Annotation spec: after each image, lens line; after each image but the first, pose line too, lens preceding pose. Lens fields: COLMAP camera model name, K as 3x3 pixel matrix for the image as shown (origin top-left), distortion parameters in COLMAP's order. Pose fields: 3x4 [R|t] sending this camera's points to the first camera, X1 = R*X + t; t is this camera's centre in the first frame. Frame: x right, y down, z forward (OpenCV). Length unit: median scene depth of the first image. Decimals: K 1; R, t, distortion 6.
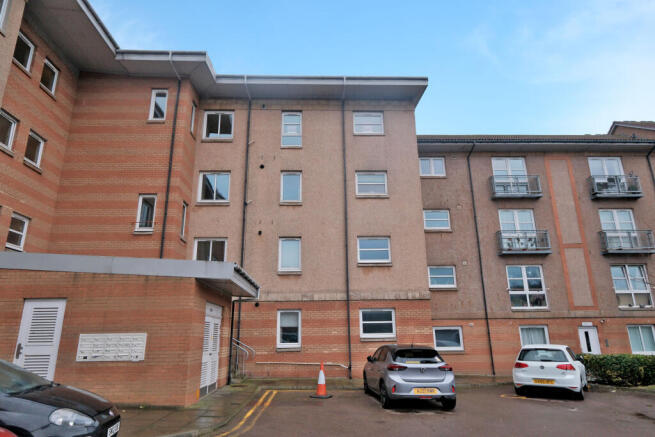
lens RADIAL K [[388.4, 0, 327.5], [0, 388.4, 218.5], [0, 0, 1]] dist [-0.002803, -0.000179]
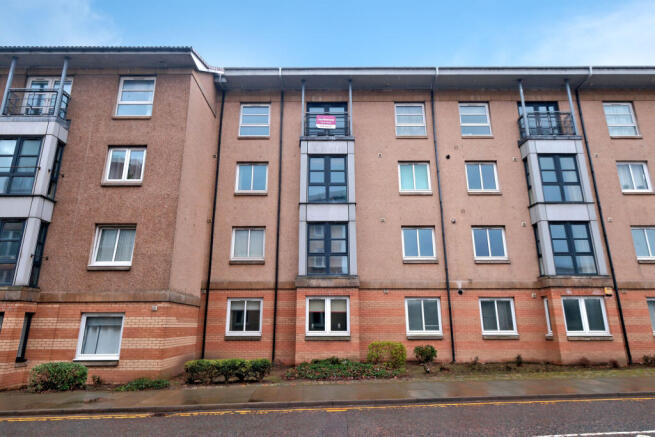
lens RADIAL K [[380.4, 0, 327.5], [0, 380.4, 218.5], [0, 0, 1]] dist [0.000057, -0.000831]
pose [[0.999300, -0.001557, -0.037388, -0.286256], [0.002563, 0.999635, 0.026886, -0.000295], [0.037333, -0.026963, 0.998939, -0.008215]]
